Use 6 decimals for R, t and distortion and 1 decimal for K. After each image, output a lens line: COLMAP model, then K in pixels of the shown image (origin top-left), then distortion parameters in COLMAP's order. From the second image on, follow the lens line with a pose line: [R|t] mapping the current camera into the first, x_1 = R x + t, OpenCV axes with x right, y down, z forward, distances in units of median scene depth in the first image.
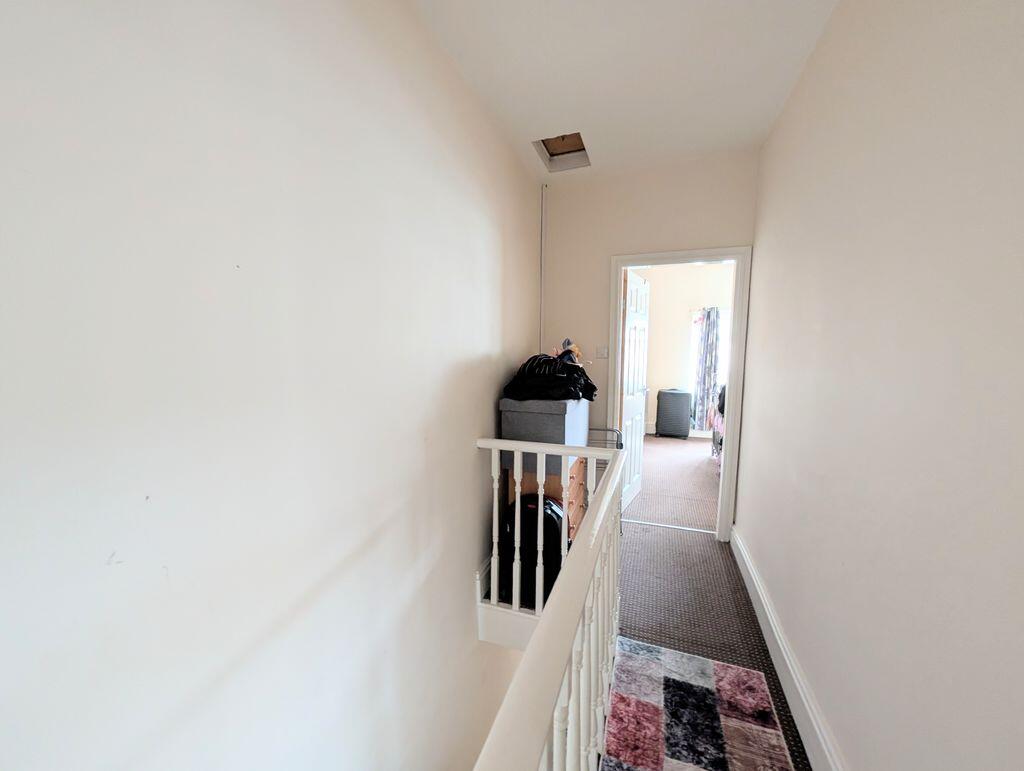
lens RADIAL K [[383.6, 0, 515.4], [0, 383.6, 390.3], [0, 0, 1]] dist [-0.000187, 0.000023]
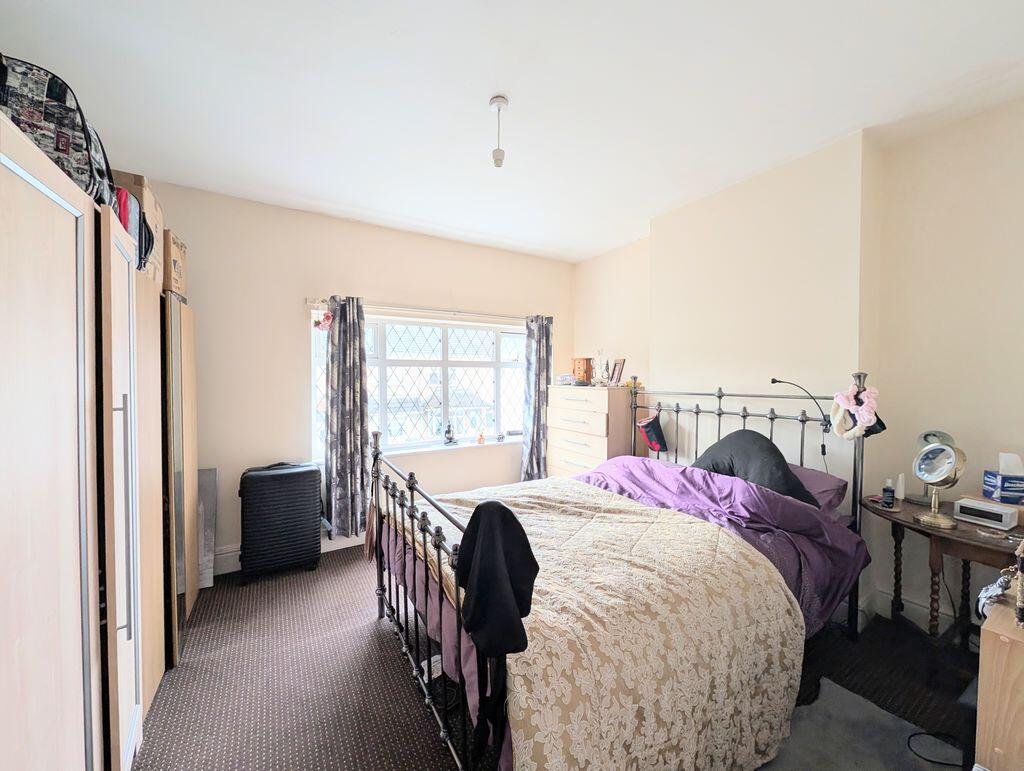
lens RADIAL K [[383.6, 0, 516.7], [0, 383.6, 383.0], [0, 0, 1]] dist [-0.000187, 0.000023]
pose [[0.613269, -0.027186, 0.789406, 0.230079], [0.084780, 0.995900, -0.031566, -0.063079], [-0.785311, 0.086284, 0.613059, 0.493262]]
